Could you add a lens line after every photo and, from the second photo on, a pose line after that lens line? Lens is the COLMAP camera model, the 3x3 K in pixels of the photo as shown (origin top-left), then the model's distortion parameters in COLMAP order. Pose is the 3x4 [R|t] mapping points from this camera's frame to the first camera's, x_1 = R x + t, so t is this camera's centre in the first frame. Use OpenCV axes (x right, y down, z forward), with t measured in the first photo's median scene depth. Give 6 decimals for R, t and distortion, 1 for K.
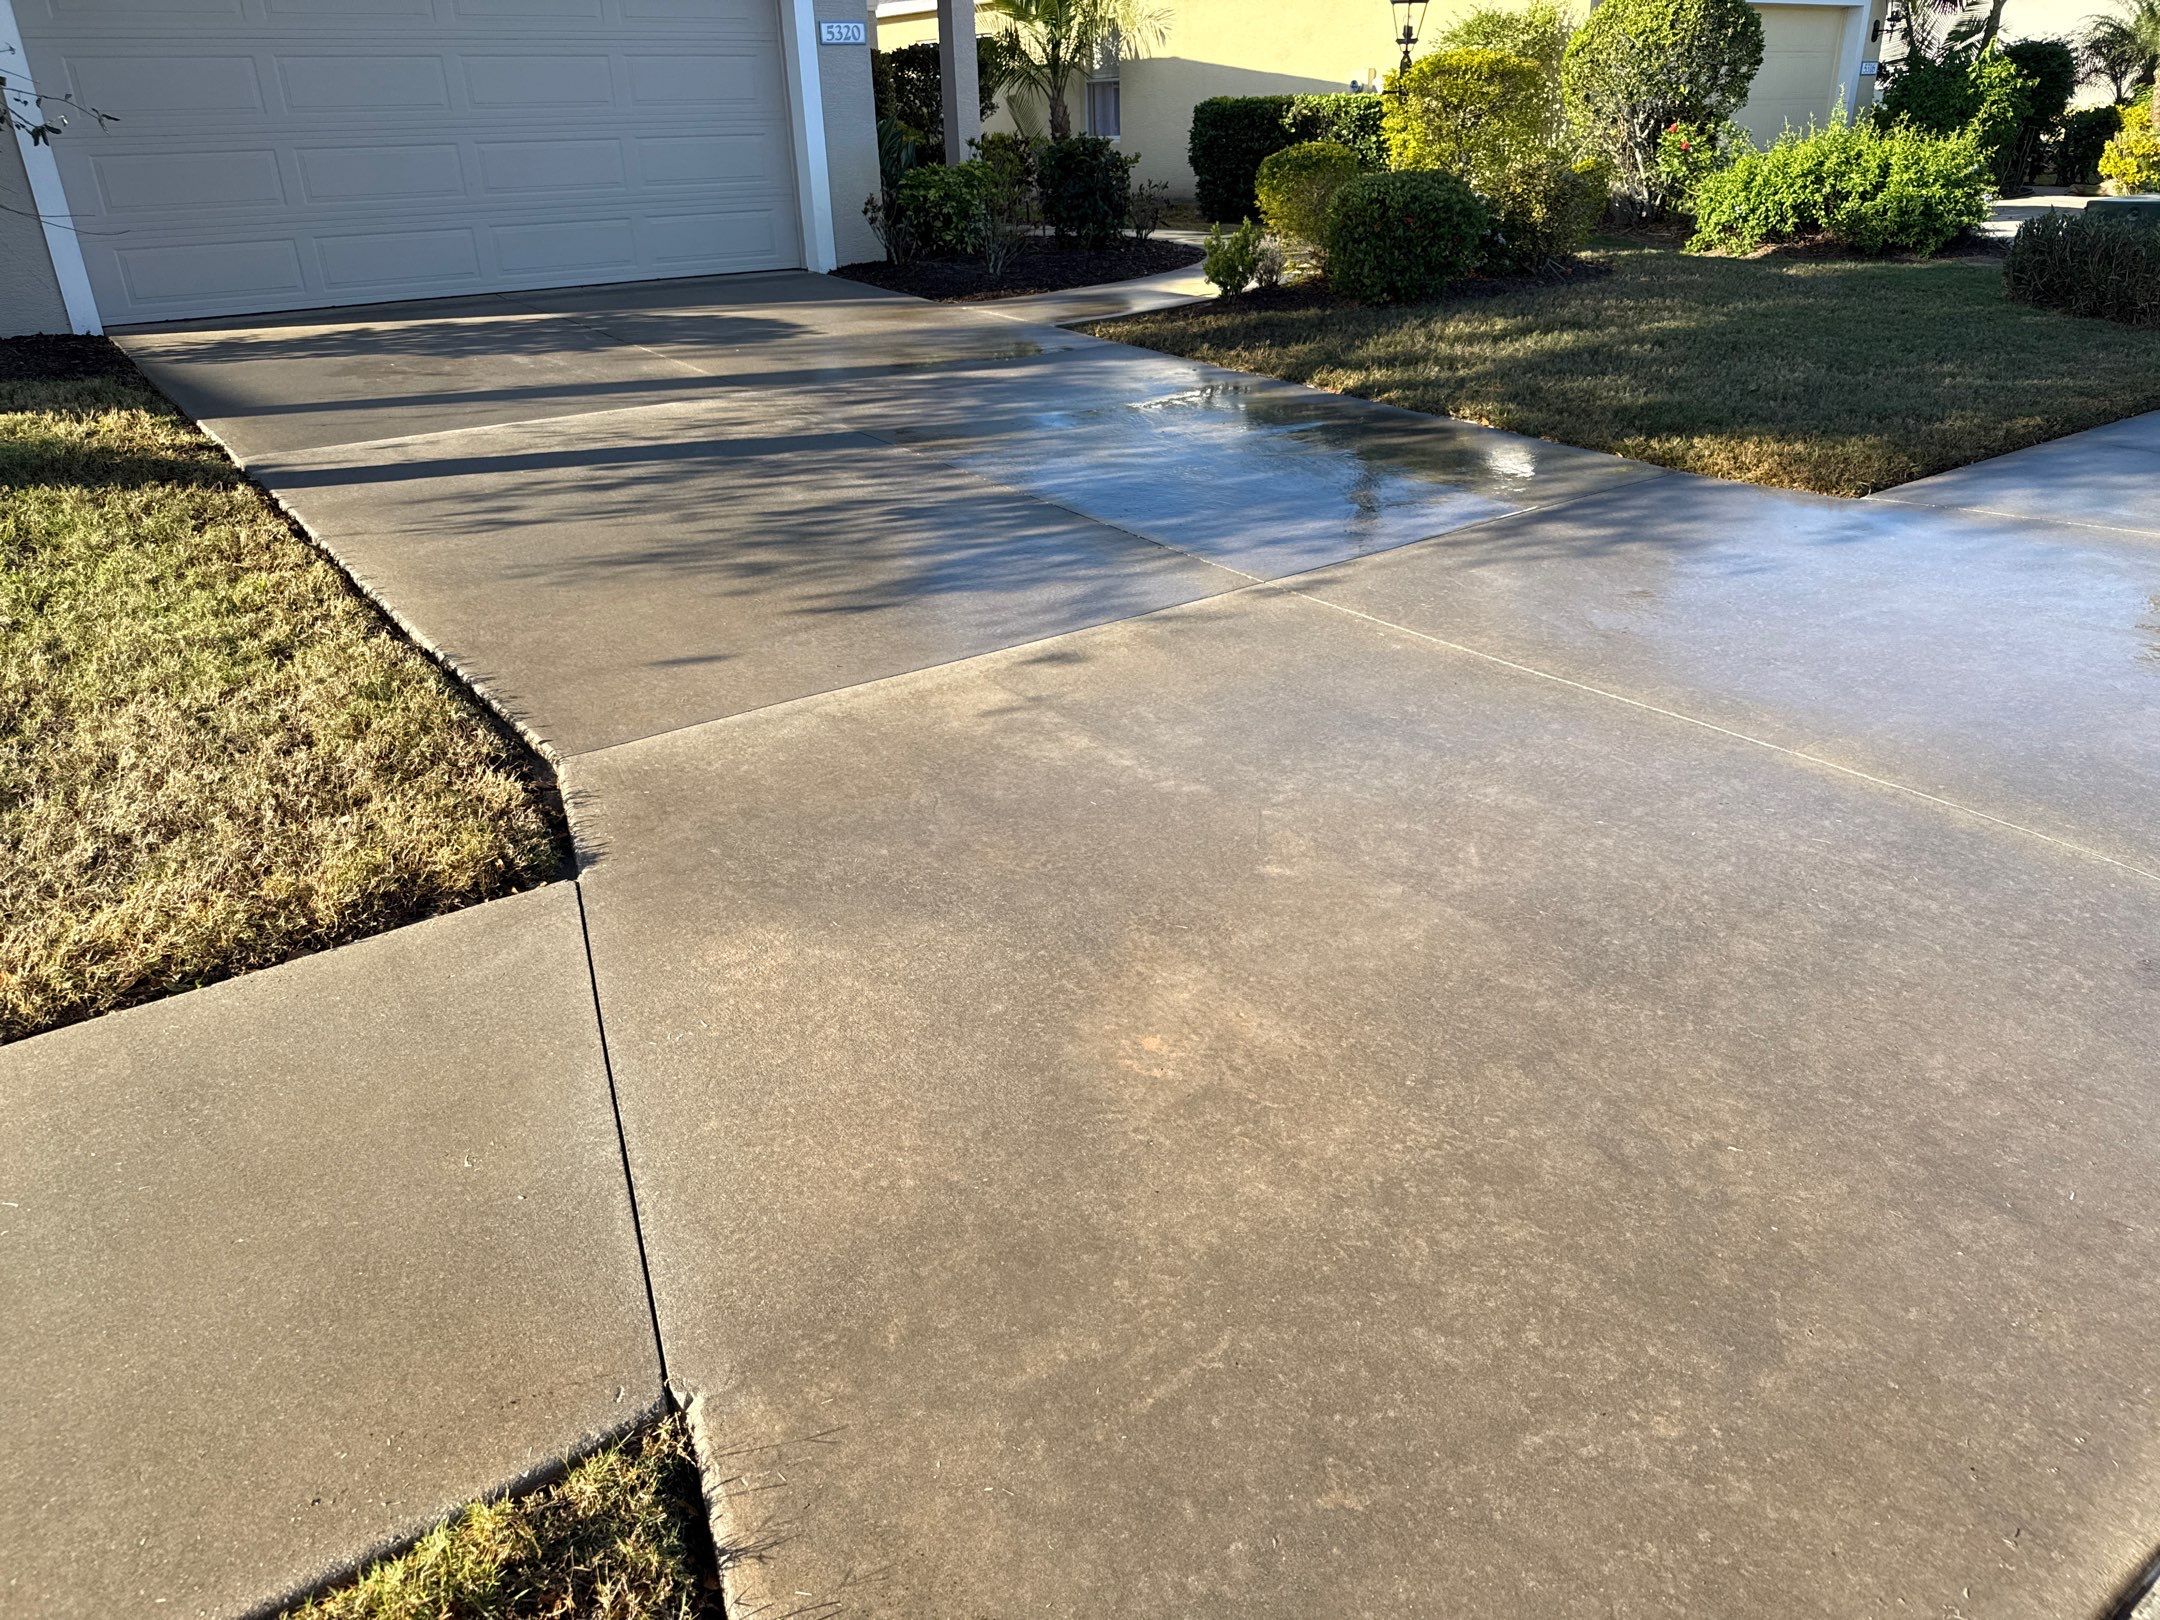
lens RADIAL K [[1531.8, 0, 1079.6], [0, 1531.8, 816.9], [0, 0, 1]] dist [-0.001935, -0.002714]
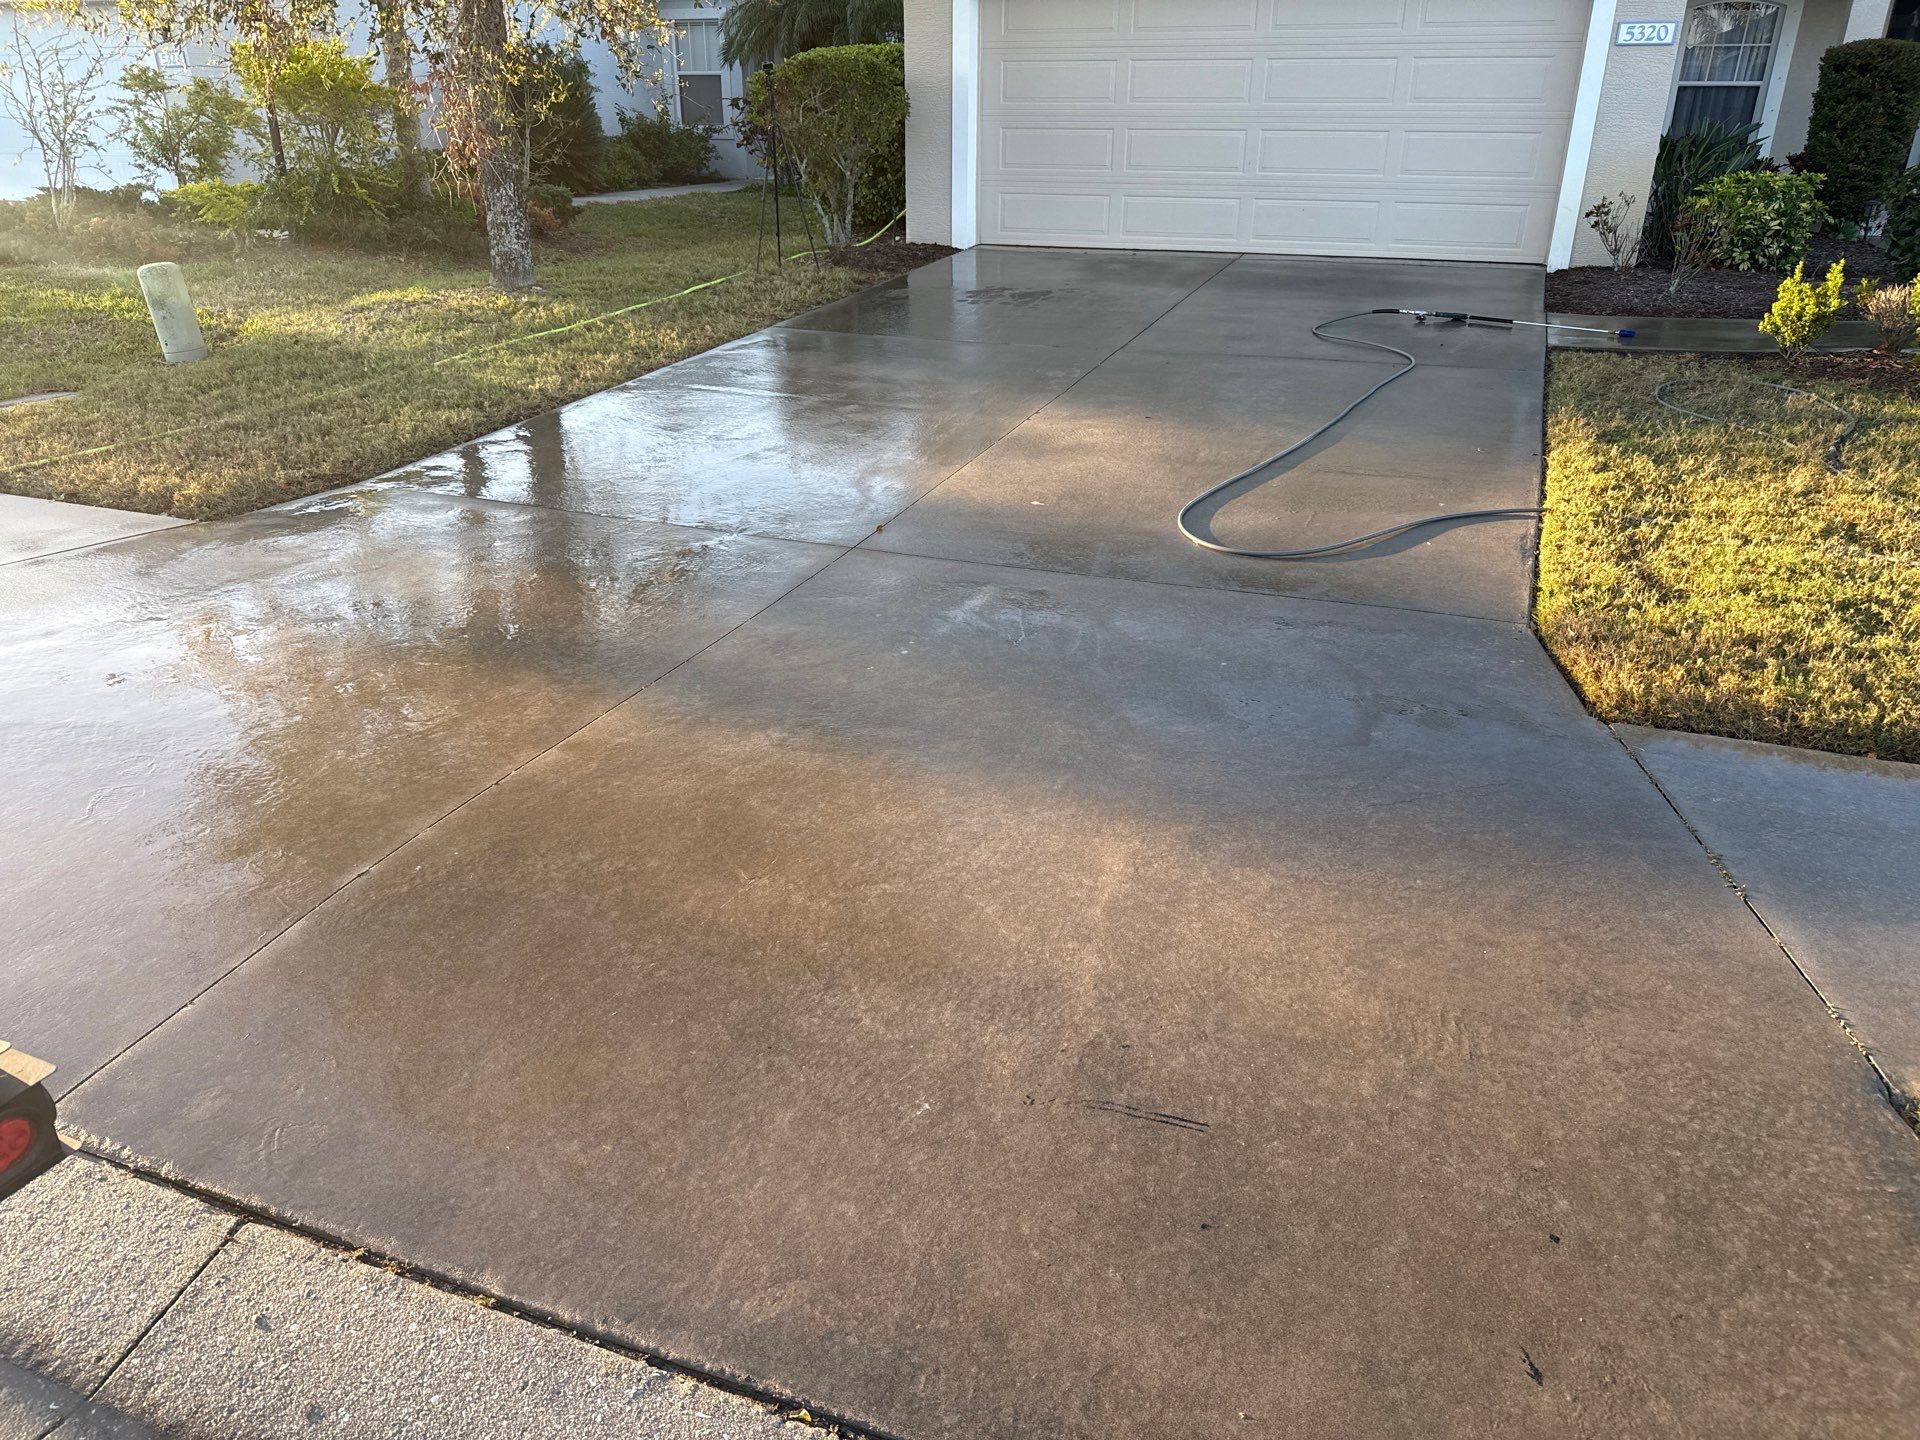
lens RADIAL K [[1361.6, 0, 959.6], [0, 1361.6, 726.1], [0, 0, 1]] dist [-0.001935, -0.002714]
pose [[0.519225, 0.376614, -0.767182, 0.972993], [-0.370995, 0.908004, 0.194656, -0.255291], [0.769914, 0.183551, 0.611180, 0.466177]]
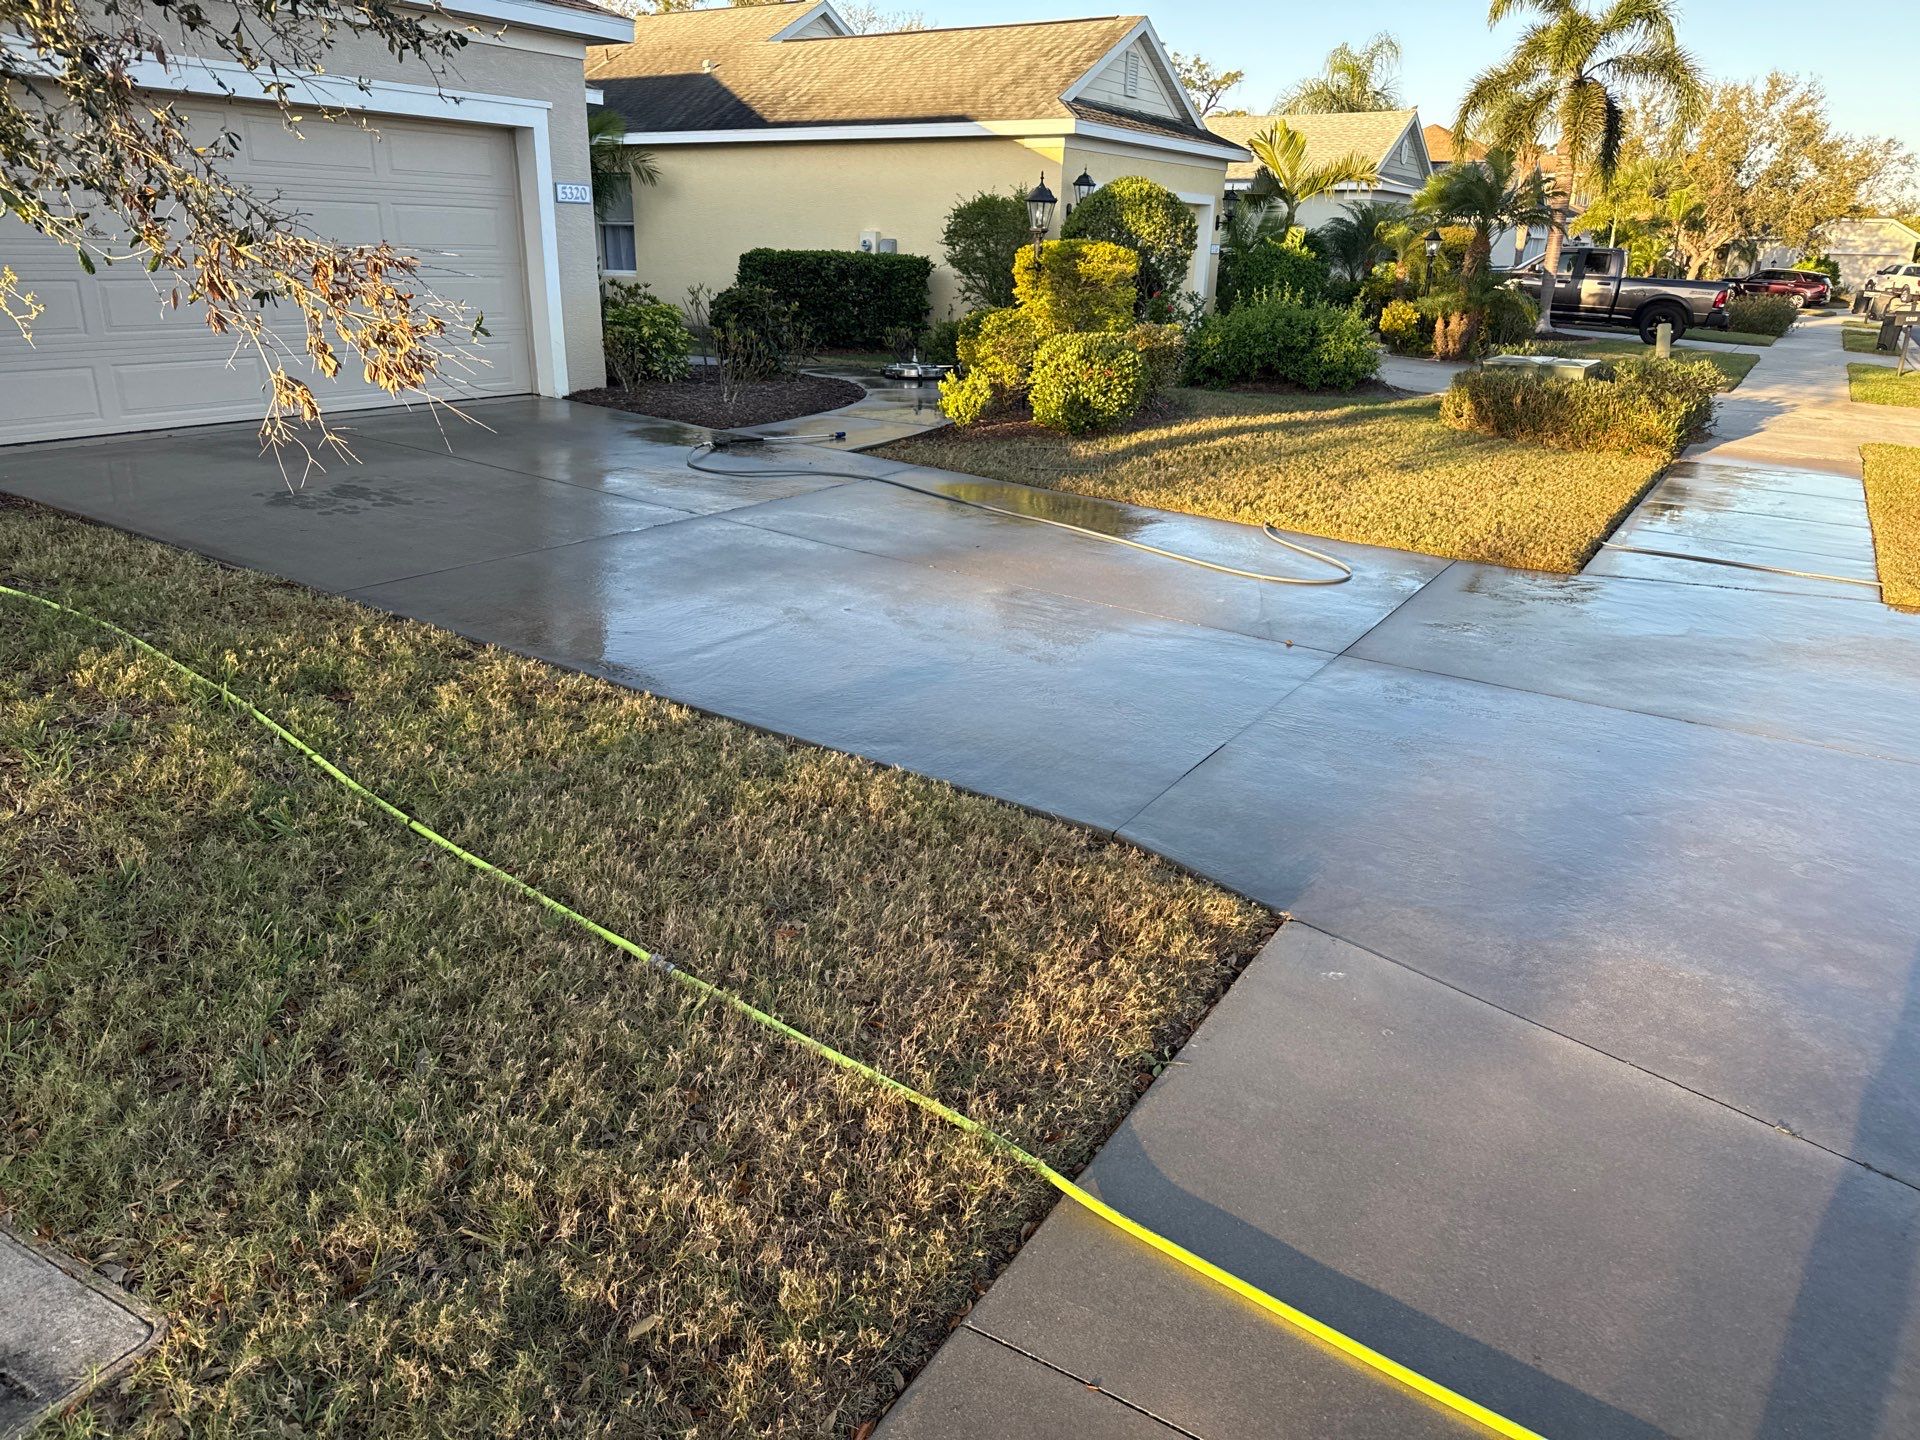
lens RADIAL K [[1355.5, 0, 946.5], [0, 1355.5, 710.4], [0, 0, 1]] dist [0.071859, -0.085998]
pose [[0.929567, -0.073690, 0.361214, -0.634971], [0.109499, 0.990789, -0.079663, -0.047823], [-0.352017, 0.113605, 0.929074, 0.007992]]
